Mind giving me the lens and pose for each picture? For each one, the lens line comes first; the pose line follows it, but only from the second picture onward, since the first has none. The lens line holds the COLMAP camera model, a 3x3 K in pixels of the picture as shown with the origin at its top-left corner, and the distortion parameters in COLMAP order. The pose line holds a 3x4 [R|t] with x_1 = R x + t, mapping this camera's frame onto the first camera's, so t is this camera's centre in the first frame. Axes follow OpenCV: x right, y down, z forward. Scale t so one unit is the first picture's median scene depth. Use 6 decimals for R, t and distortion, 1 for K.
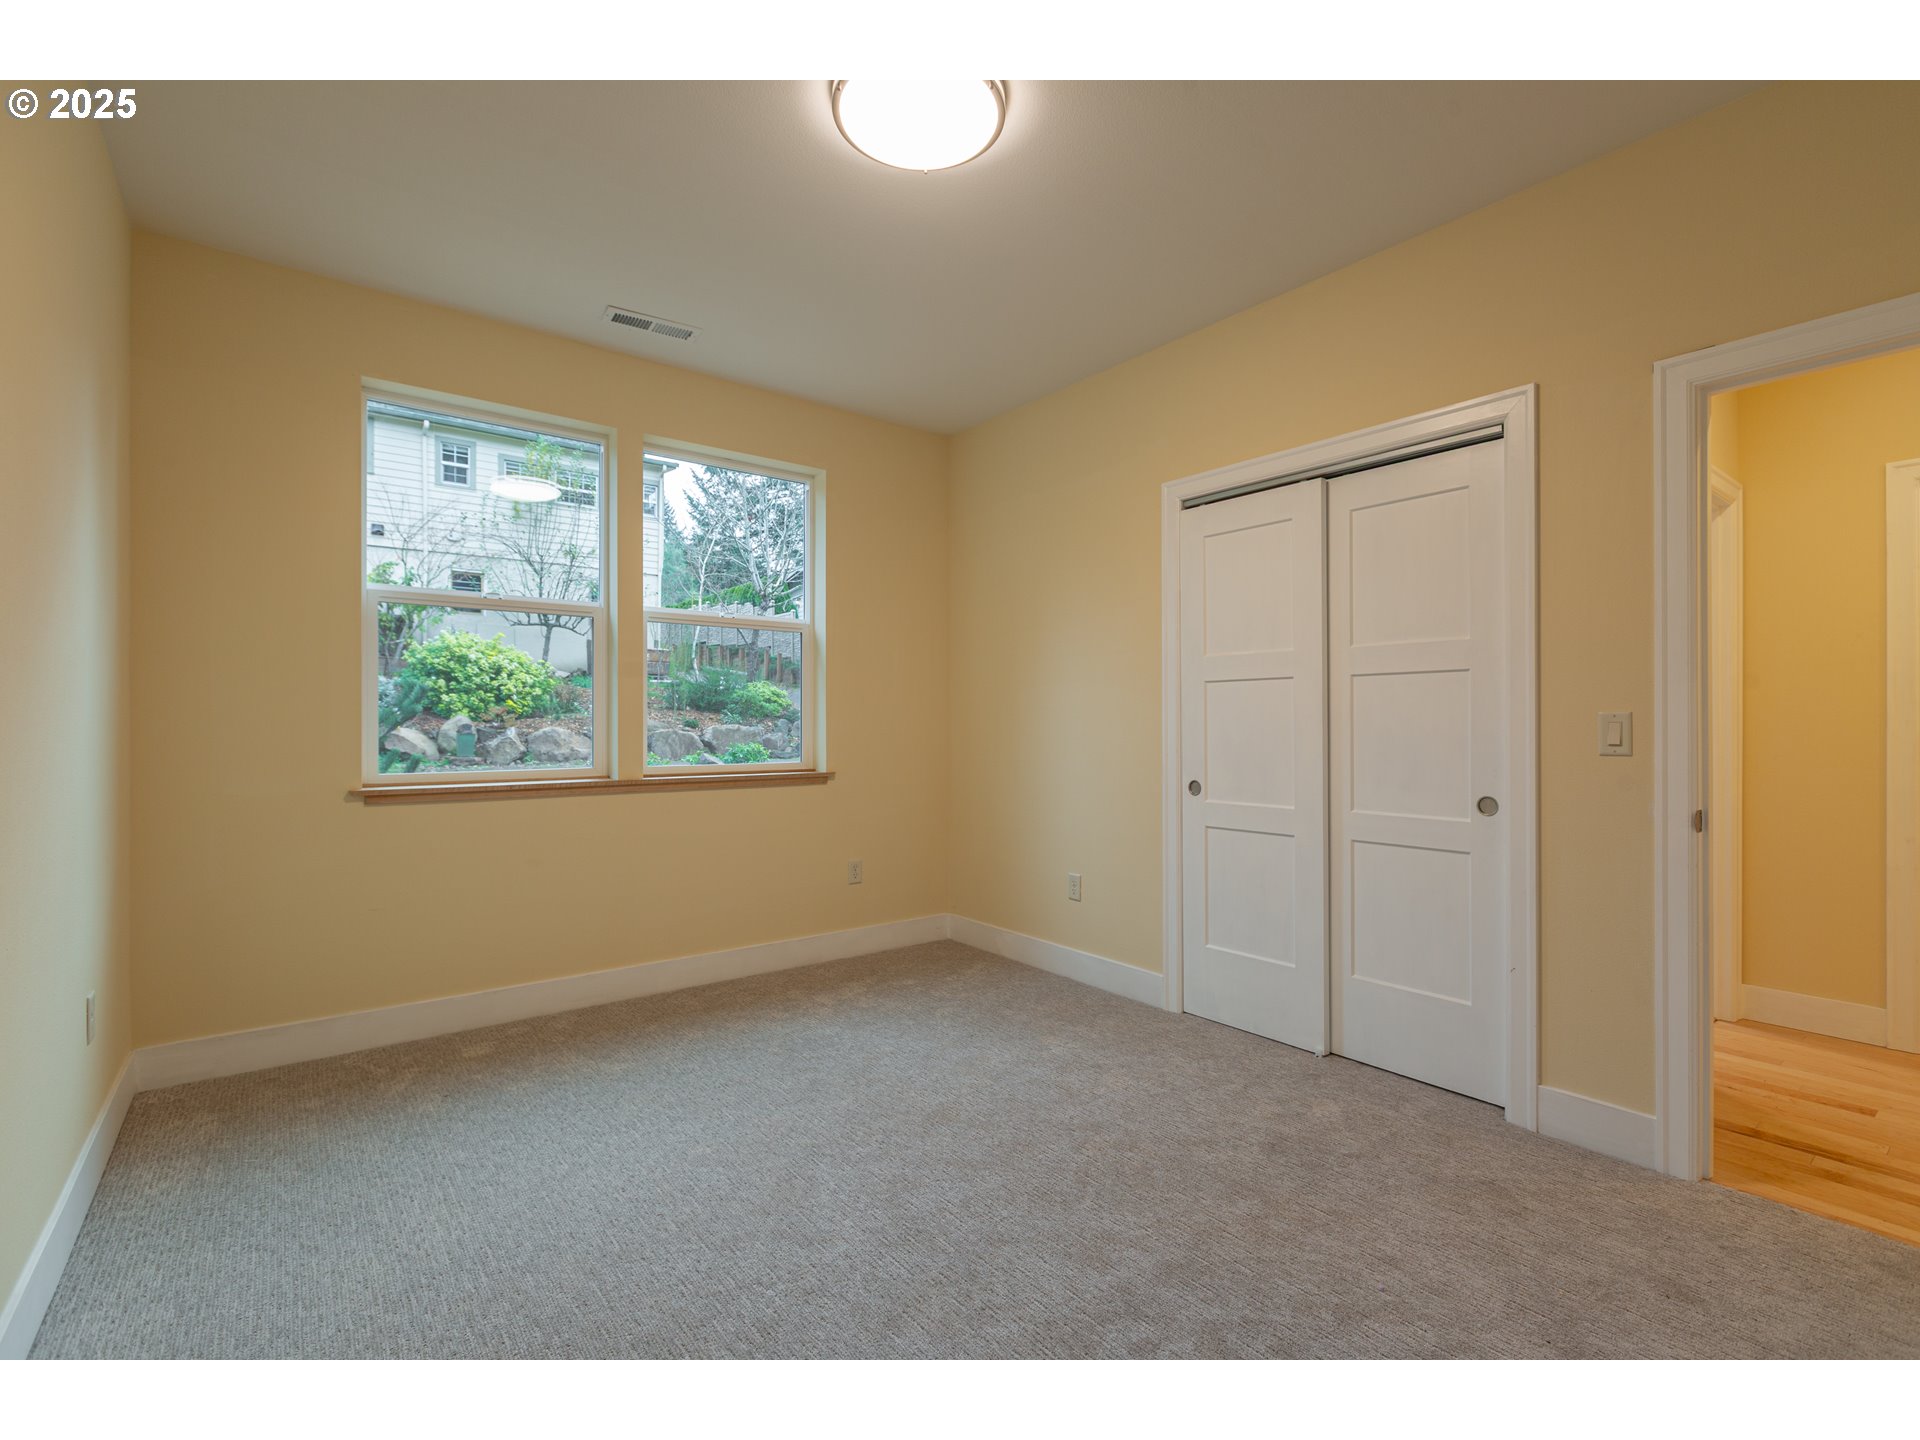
lens RADIAL K [[881.1, 0, 953.6], [0, 881.1, 724.7], [0, 0, 1]] dist [0.001393, 0.000204]
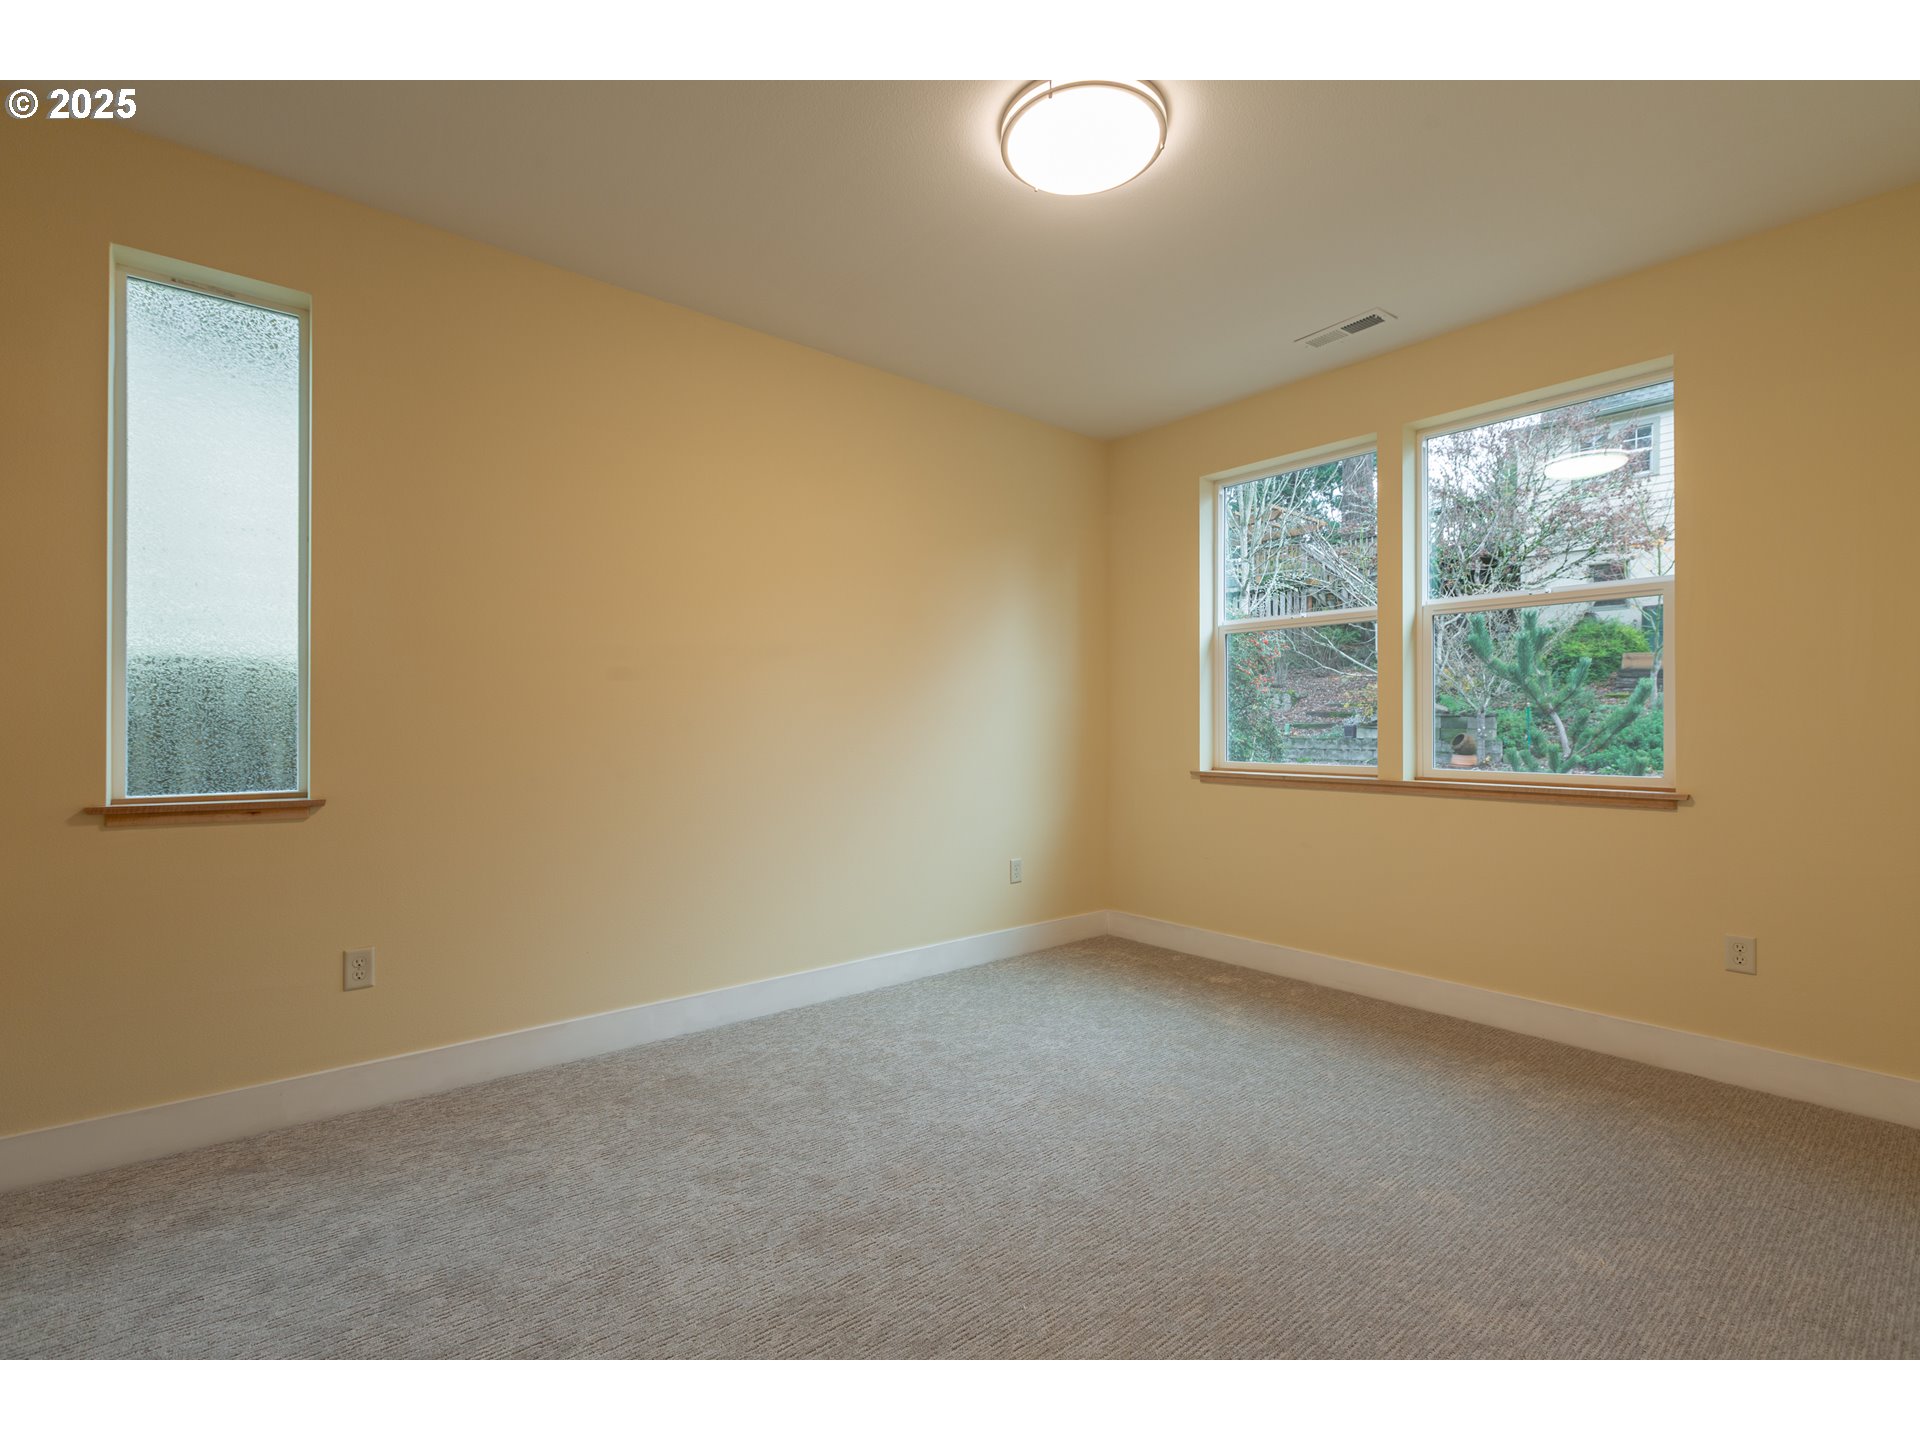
lens RADIAL K [[867.7, 0, 960.0], [0, 867.7, 720.0], [0, 0, 1]] dist [-0.000217, 0.000151]
pose [[0.045560, -0.003537, -0.998955, 0.565143], [-0.007684, 0.999963, -0.003891, 0.003625], [0.998932, 0.007854, 0.045531, 0.461807]]
